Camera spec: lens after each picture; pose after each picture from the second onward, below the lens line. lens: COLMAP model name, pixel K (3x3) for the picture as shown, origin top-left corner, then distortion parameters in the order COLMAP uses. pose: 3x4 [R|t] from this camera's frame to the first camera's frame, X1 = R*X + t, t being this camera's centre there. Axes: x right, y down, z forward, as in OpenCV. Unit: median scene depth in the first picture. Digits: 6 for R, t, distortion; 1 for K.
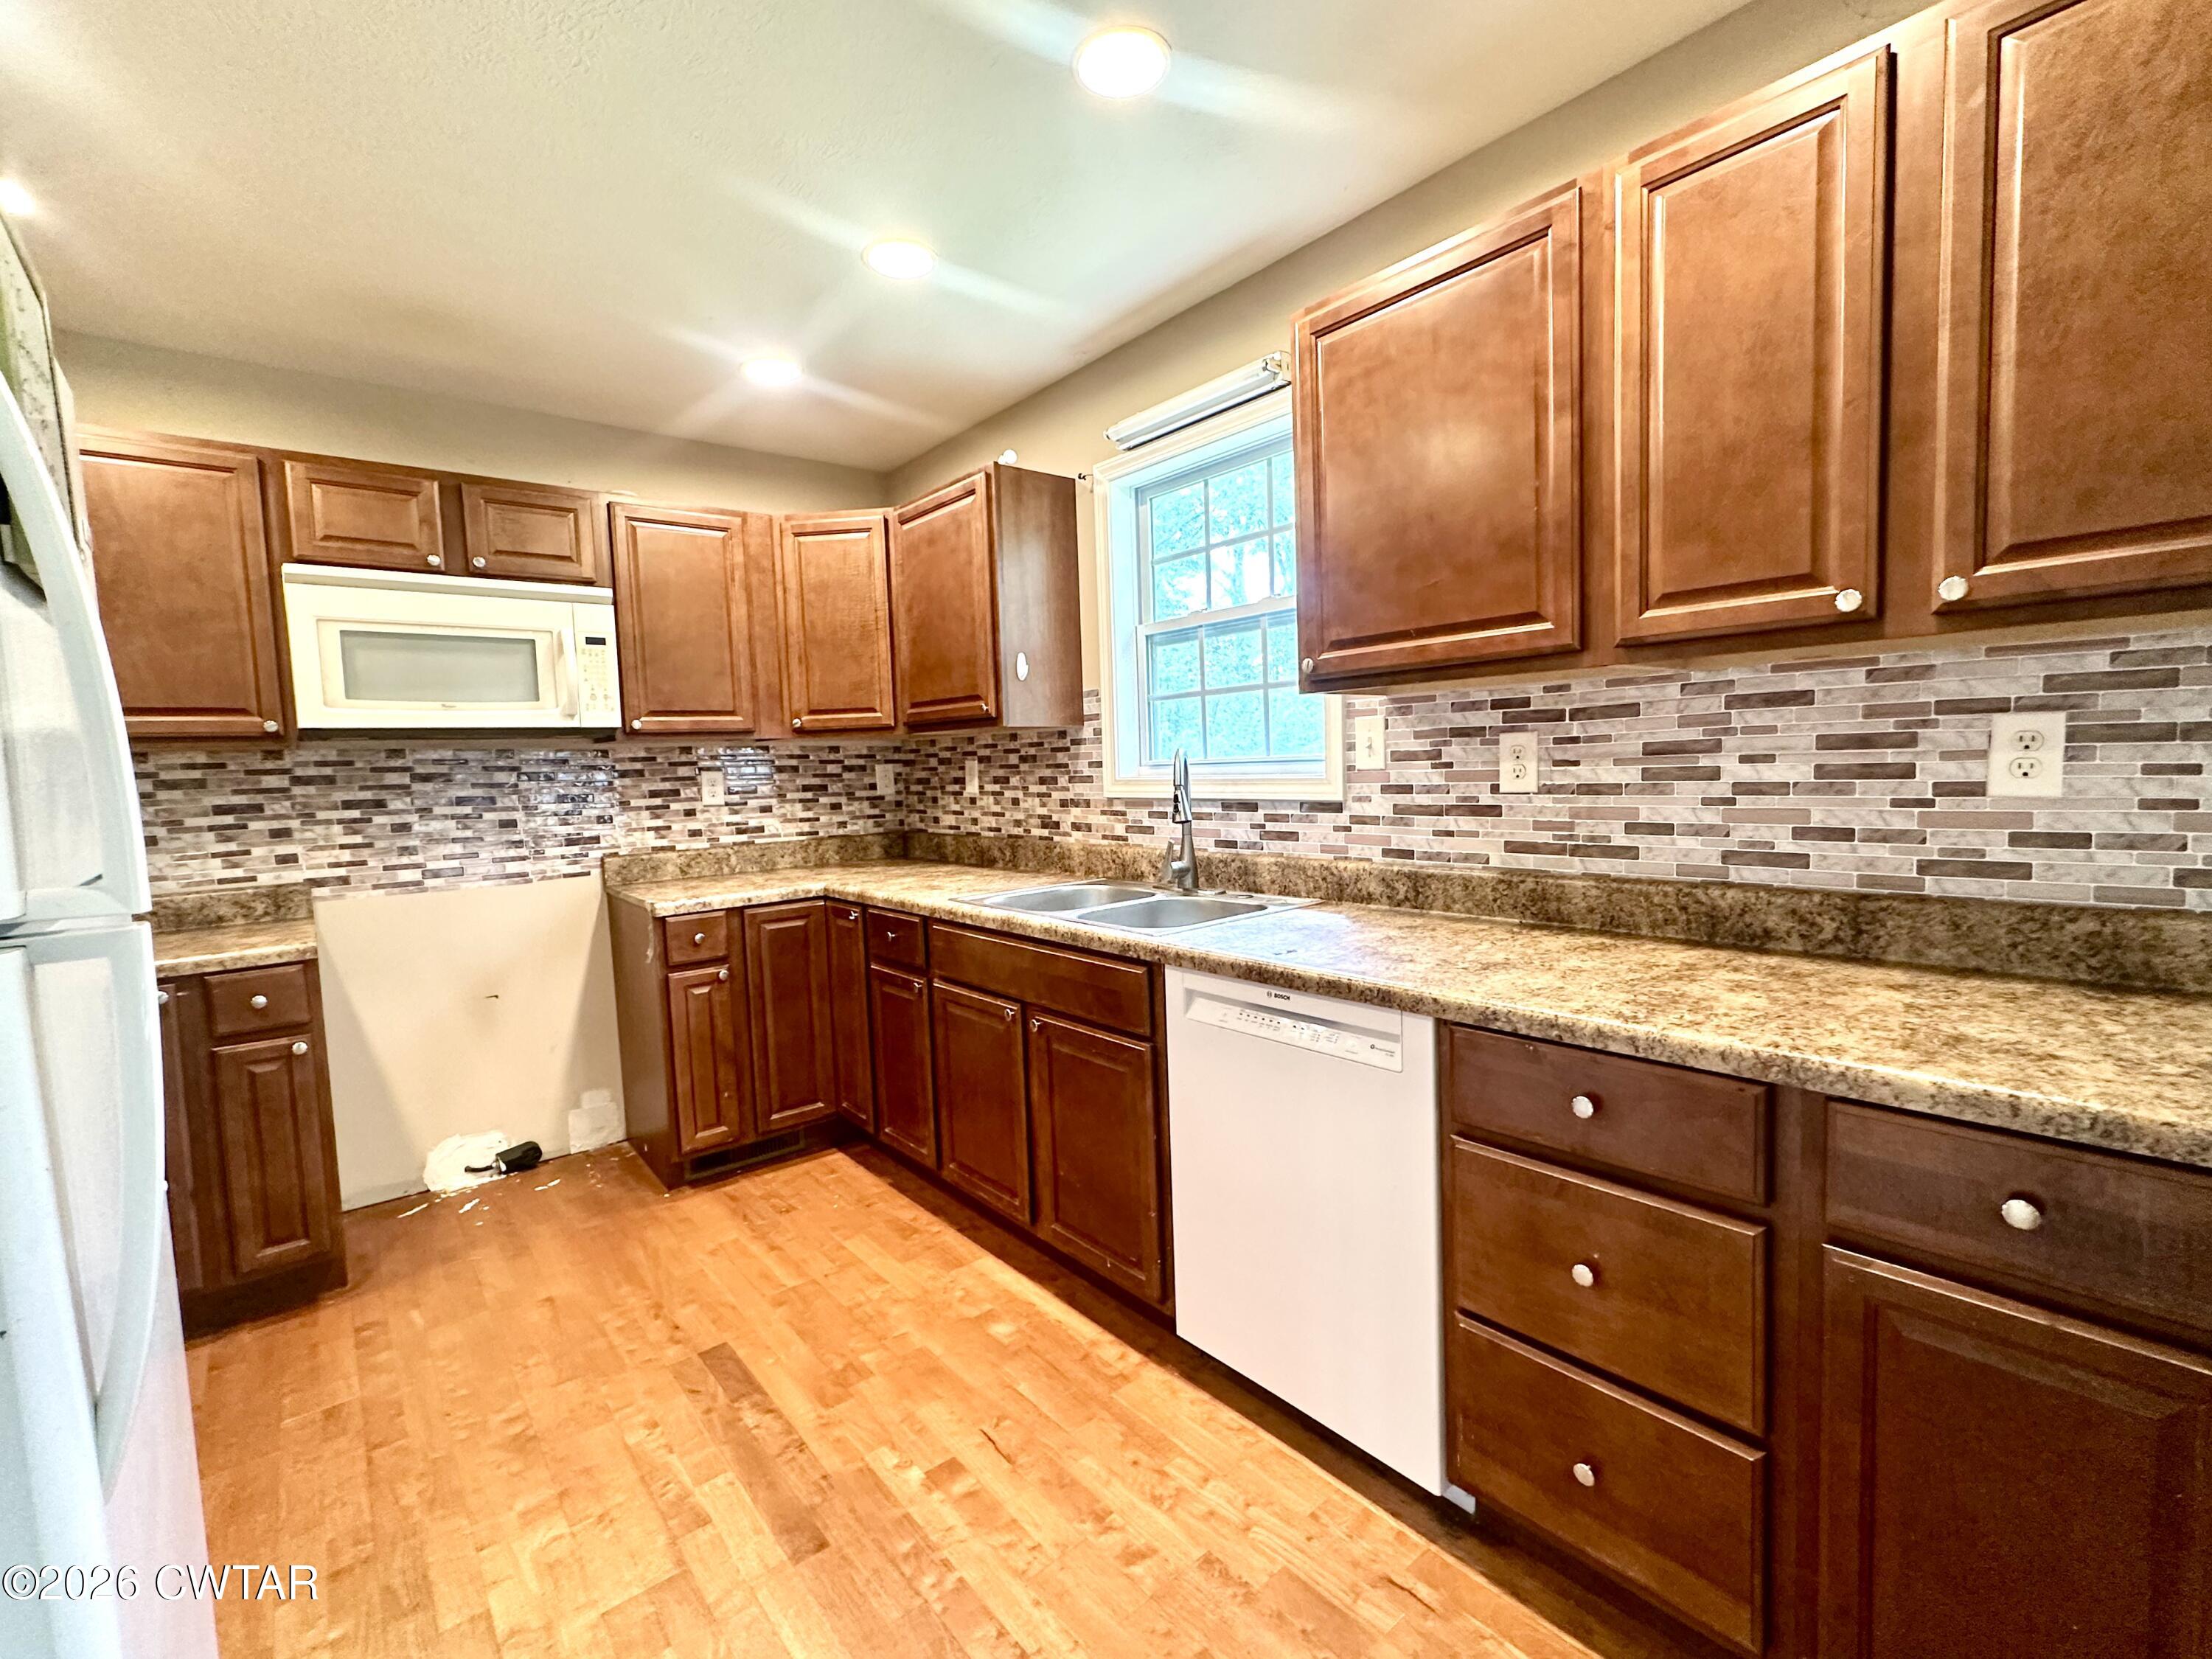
lens RADIAL K [[968.2, 0, 1105.3], [0, 968.2, 830.8], [0, 0, 1]] dist [-0.002503, -0.000053]
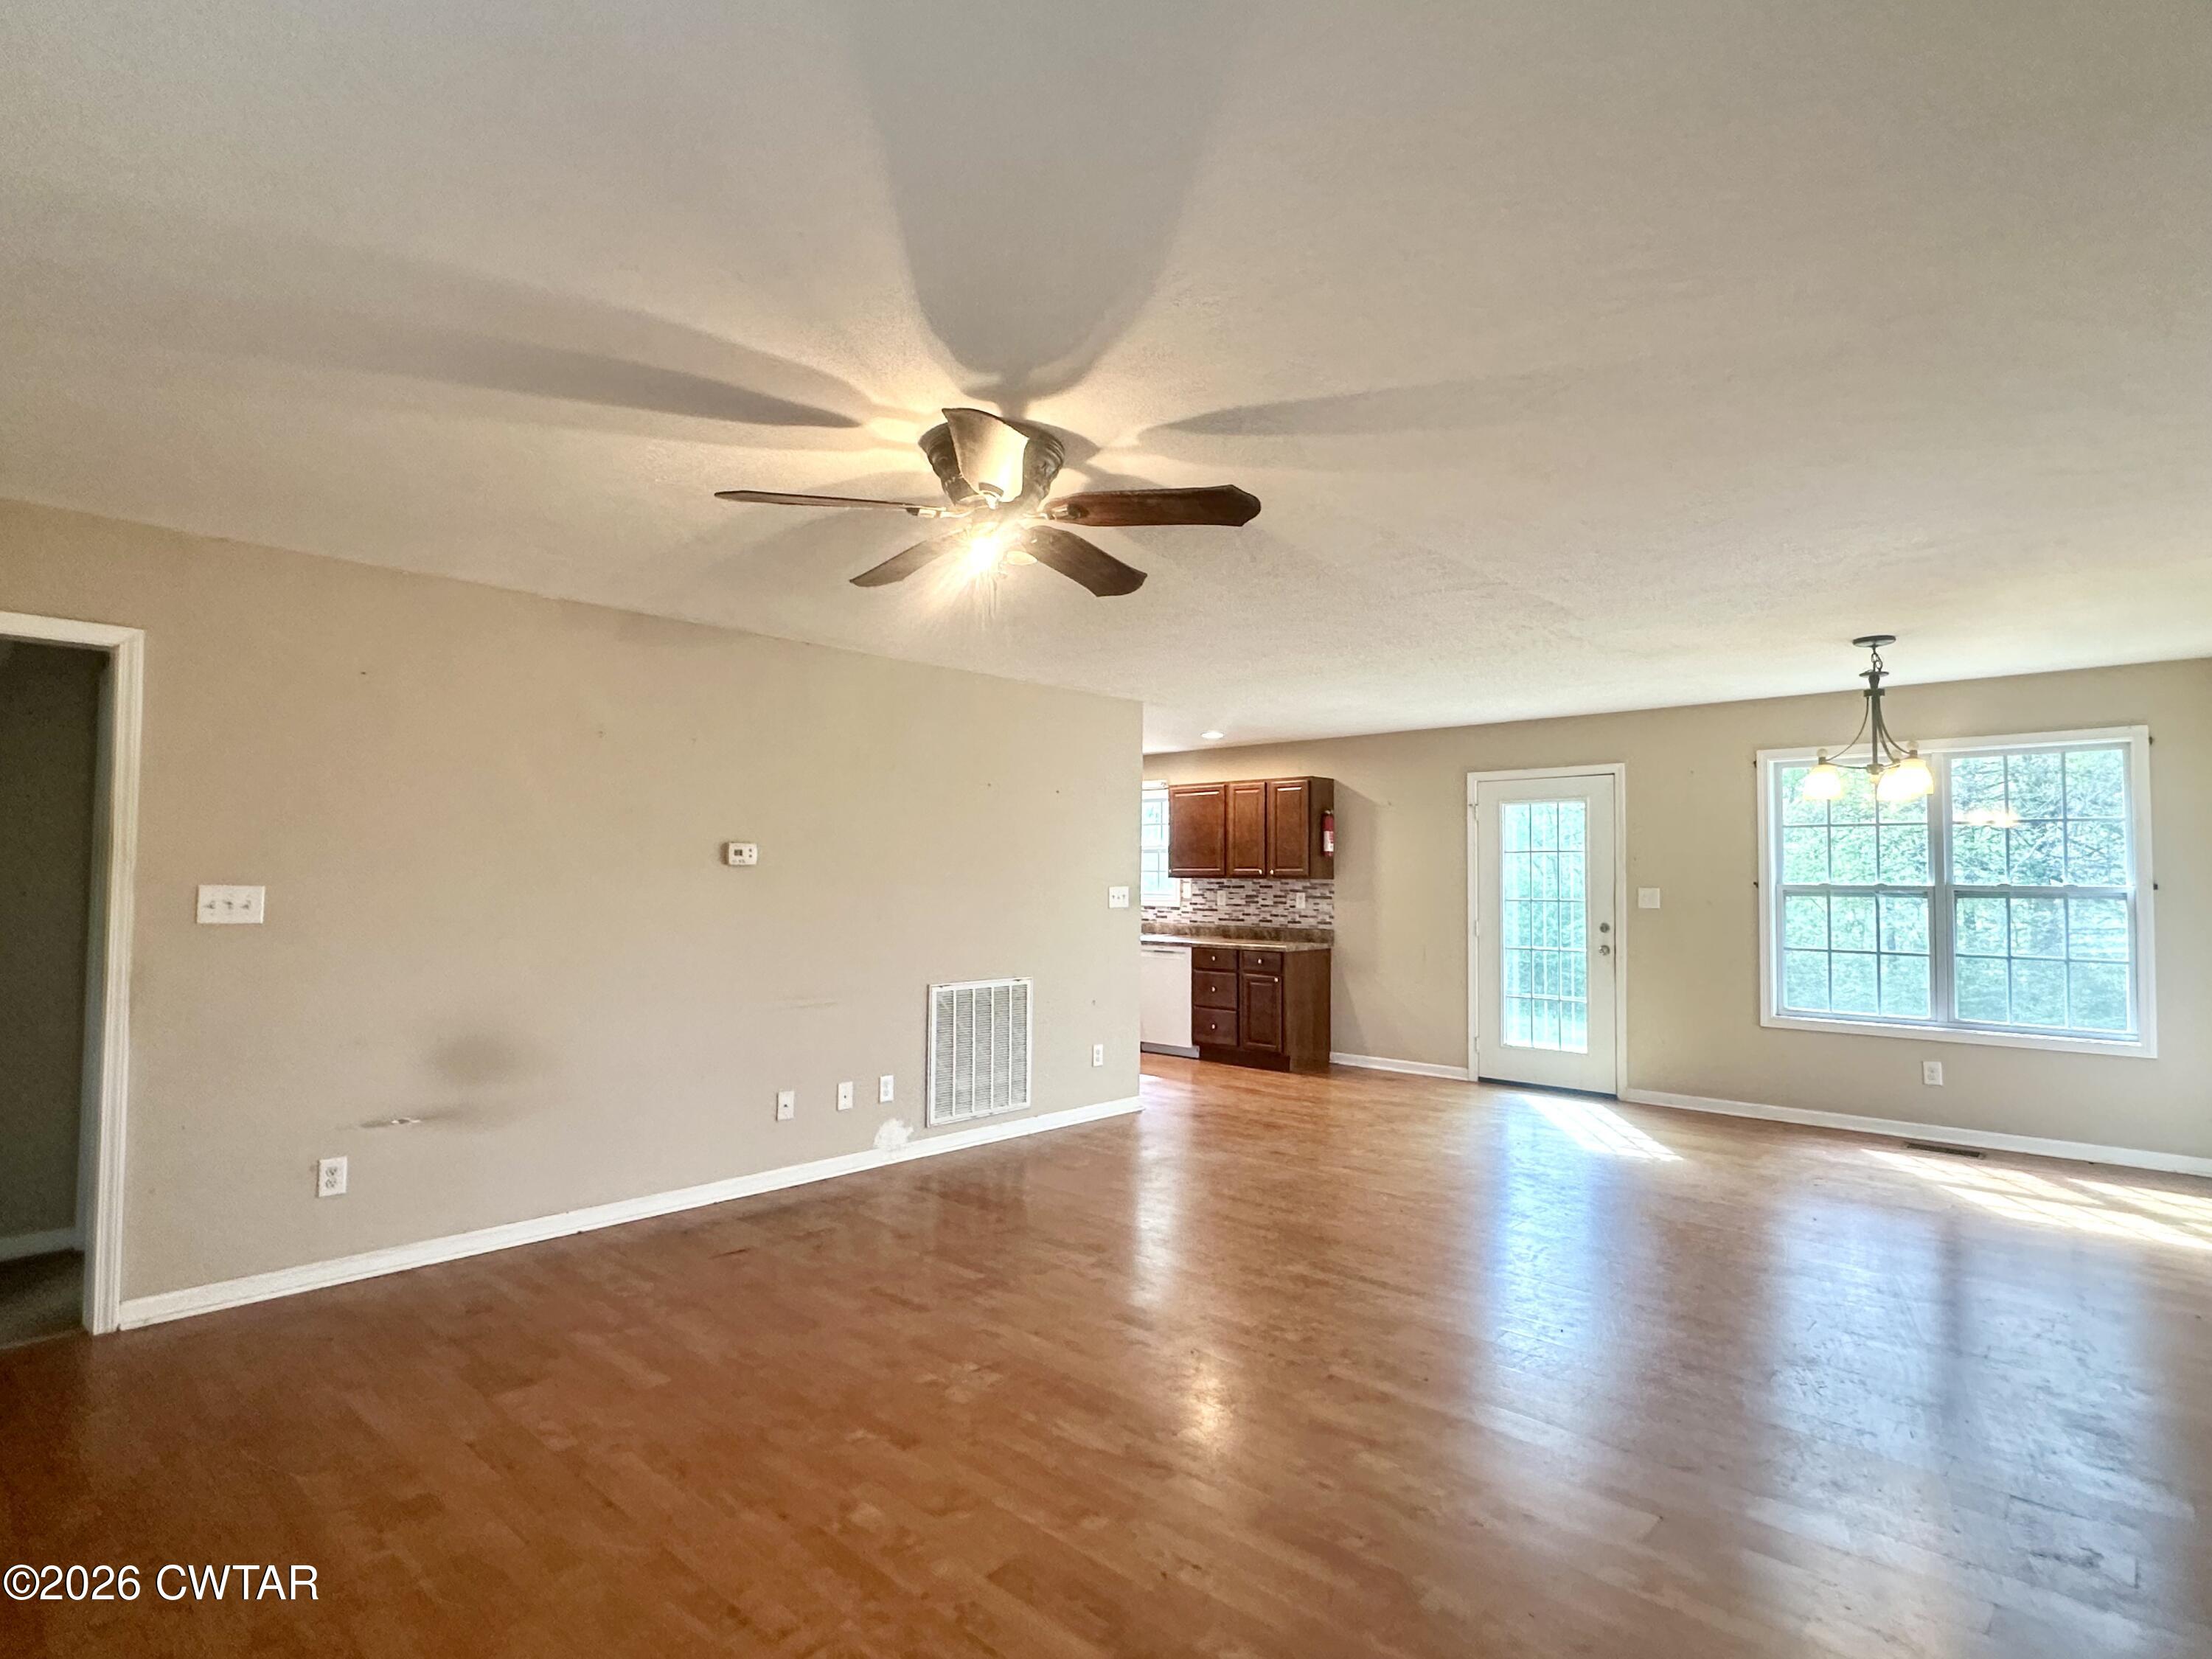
lens RADIAL K [[1144.3, 0, 1106.0], [0, 1144.3, 829.5], [0, 0, 1]] dist [0.003743, 0.000668]
pose [[0.989286, 0.051750, 0.136509, -0.483974], [-0.035168, 0.992005, -0.121203, 0.163318], [-0.141690, 0.115104, 0.983196, -2.477790]]
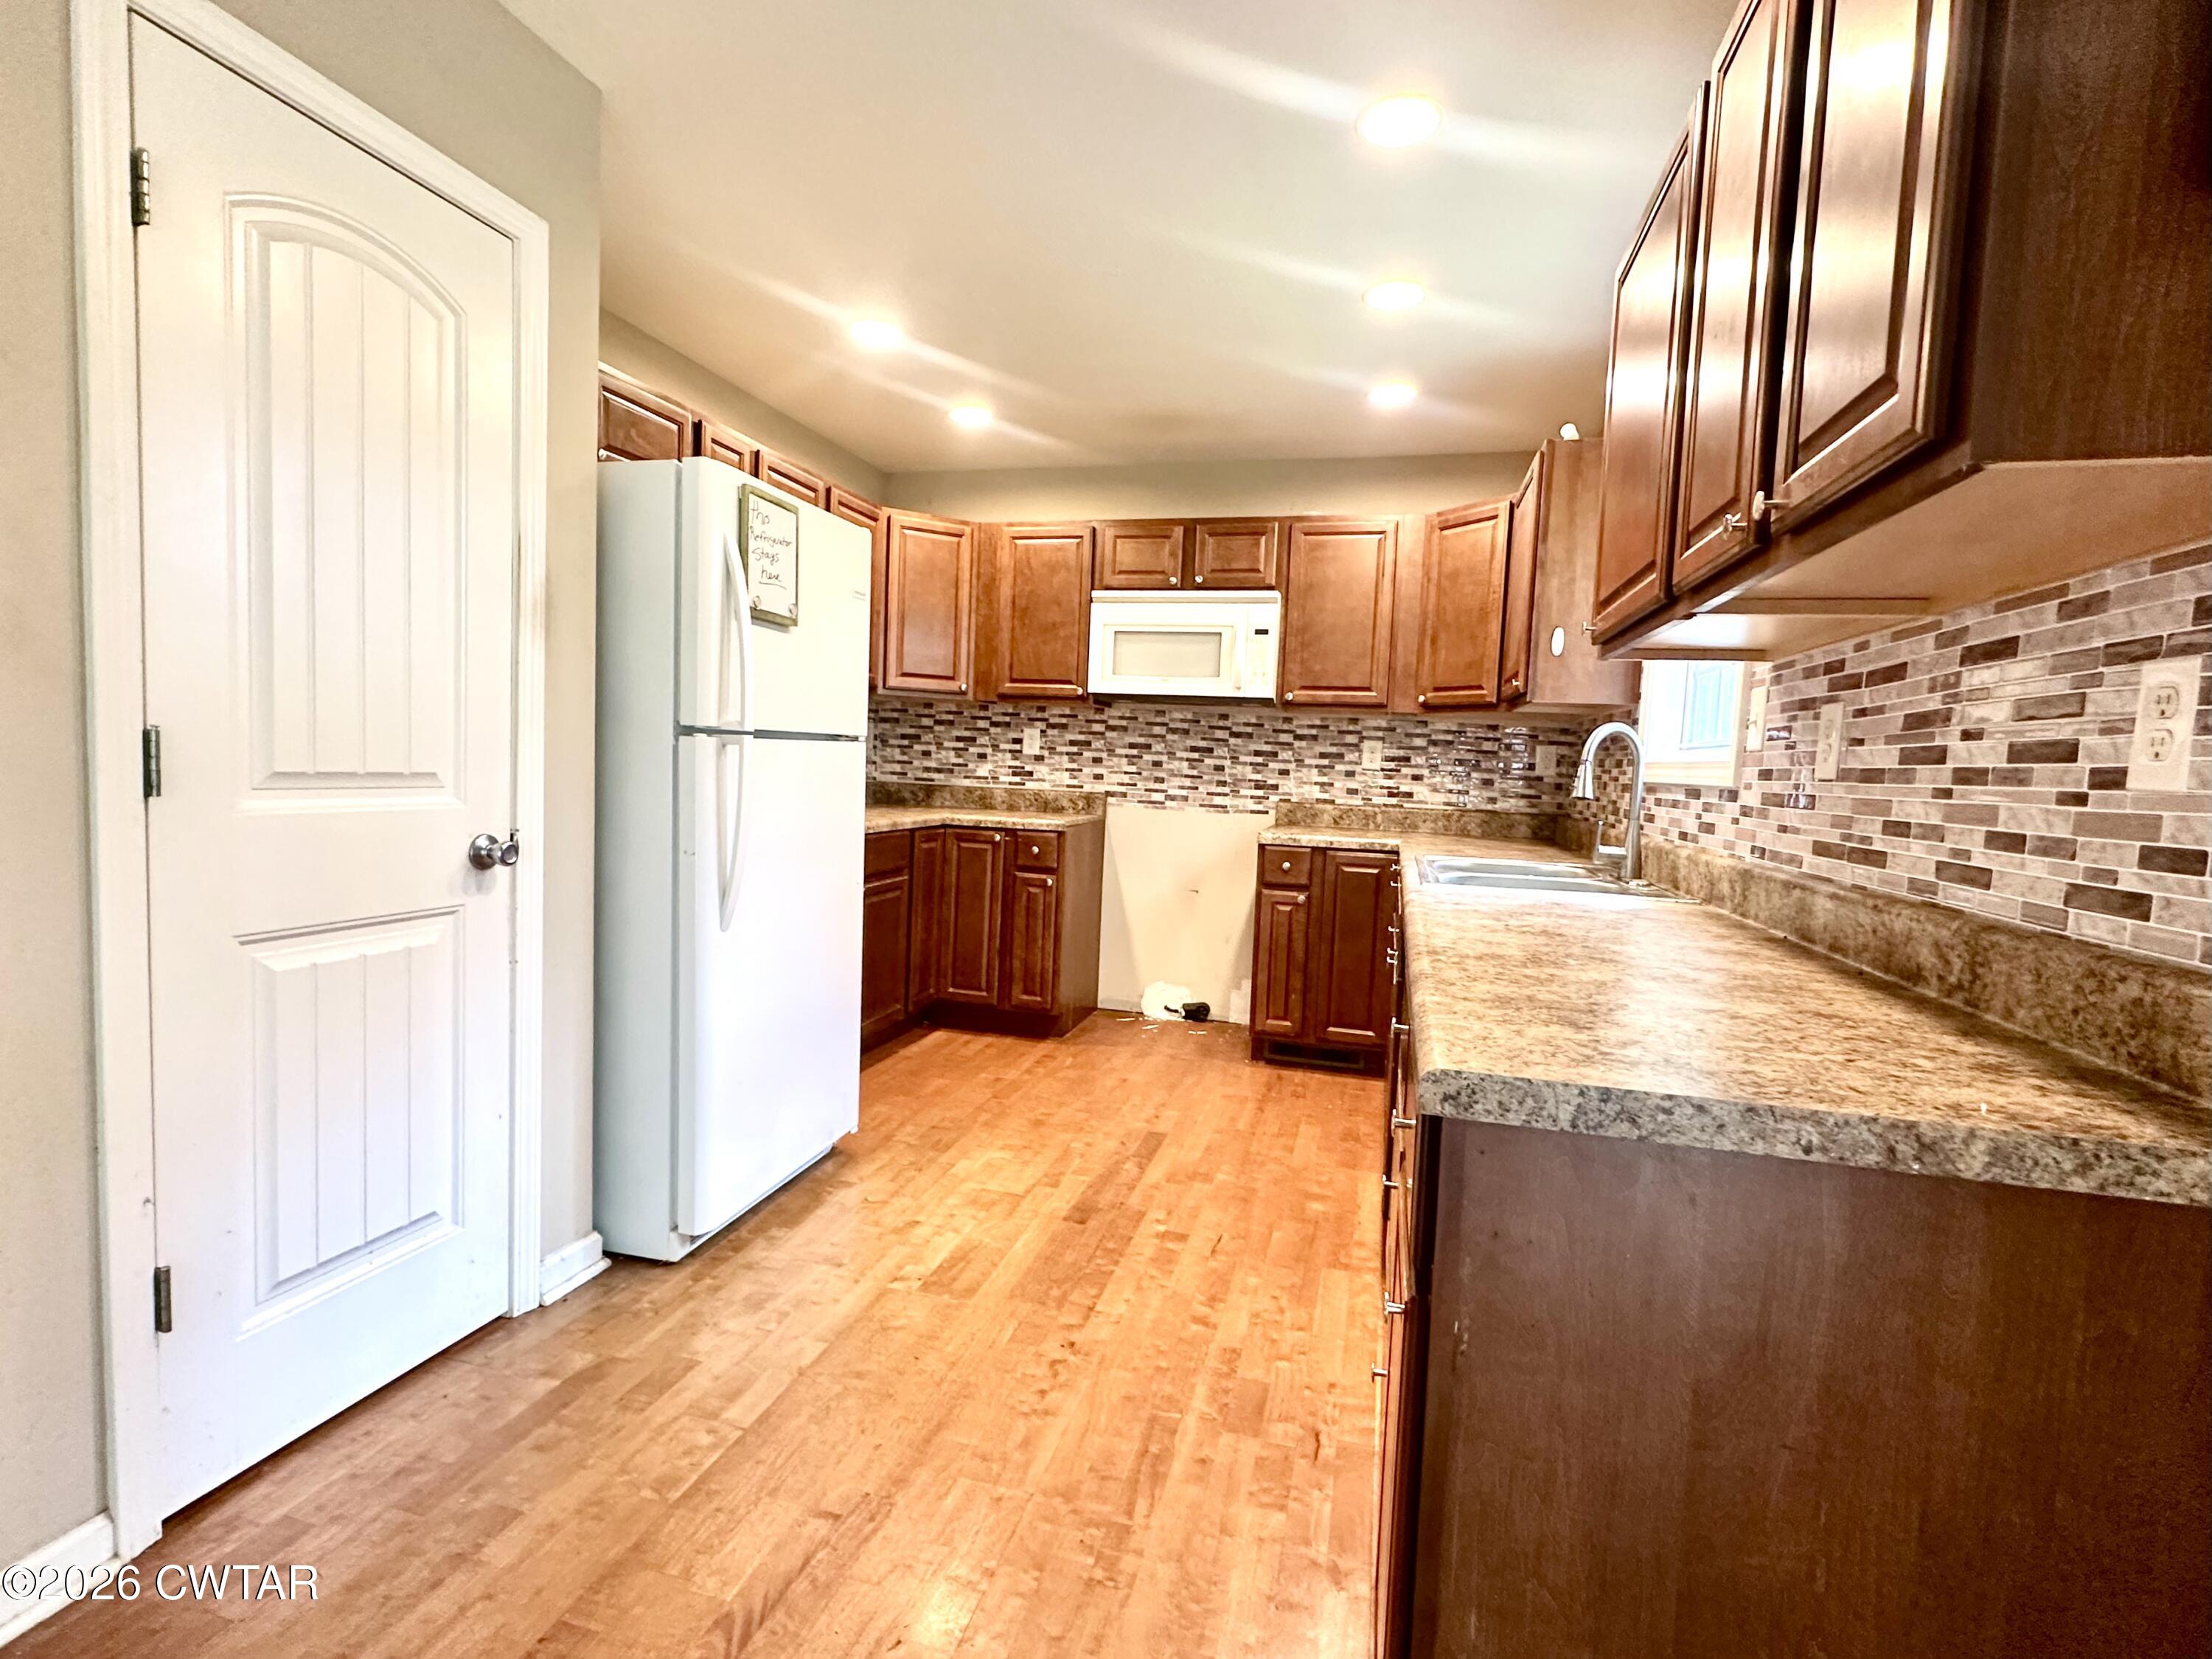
lens RADIAL K [[1046.8, 0, 1106.0], [0, 1046.8, 829.5], [0, 0, 1]] dist [0.000600, -0.000105]
pose [[0.570897, 0.116124, -0.812768, 0.537296], [-0.122894, 0.990881, 0.055250, 0.017656], [0.811772, 0.068343, 0.579962, 0.019385]]
